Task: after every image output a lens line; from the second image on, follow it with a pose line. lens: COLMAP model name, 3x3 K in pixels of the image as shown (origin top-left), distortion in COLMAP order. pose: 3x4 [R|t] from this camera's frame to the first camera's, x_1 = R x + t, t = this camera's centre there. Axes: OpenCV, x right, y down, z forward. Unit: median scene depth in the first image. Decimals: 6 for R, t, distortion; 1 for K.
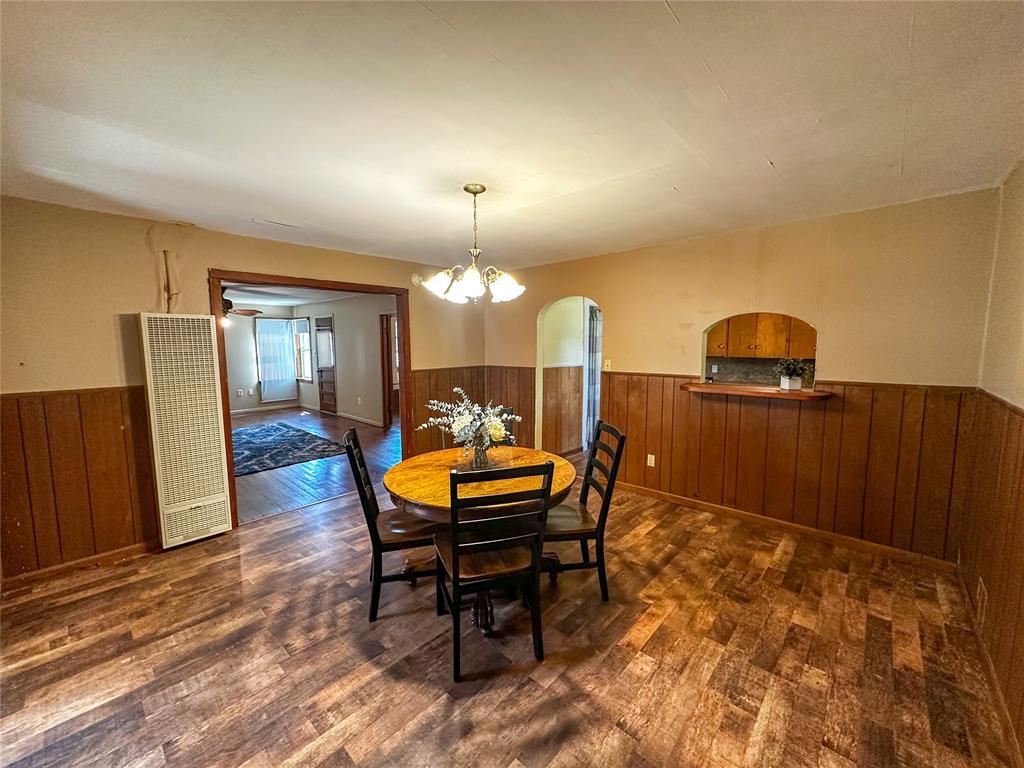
lens RADIAL K [[406.9, 0, 514.0], [0, 406.9, 383.1], [0, 0, 1]] dist [-0.001354, 0.000131]
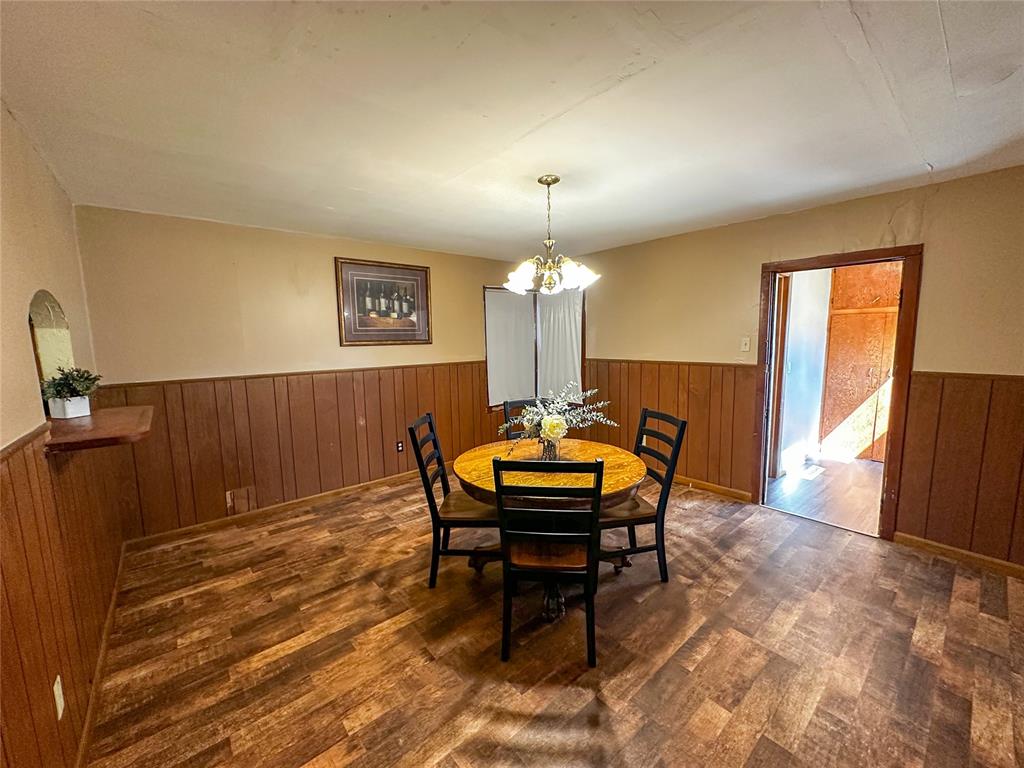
lens RADIAL K [[406.9, 0, 514.9], [0, 406.9, 384.9], [0, 0, 1]] dist [-0.001354, 0.000131]
pose [[-0.991857, 0.007155, 0.127158, -0.126790], [0.035279, 0.974787, 0.220329, -0.191314], [-0.122375, 0.223021, -0.967102, 1.922649]]
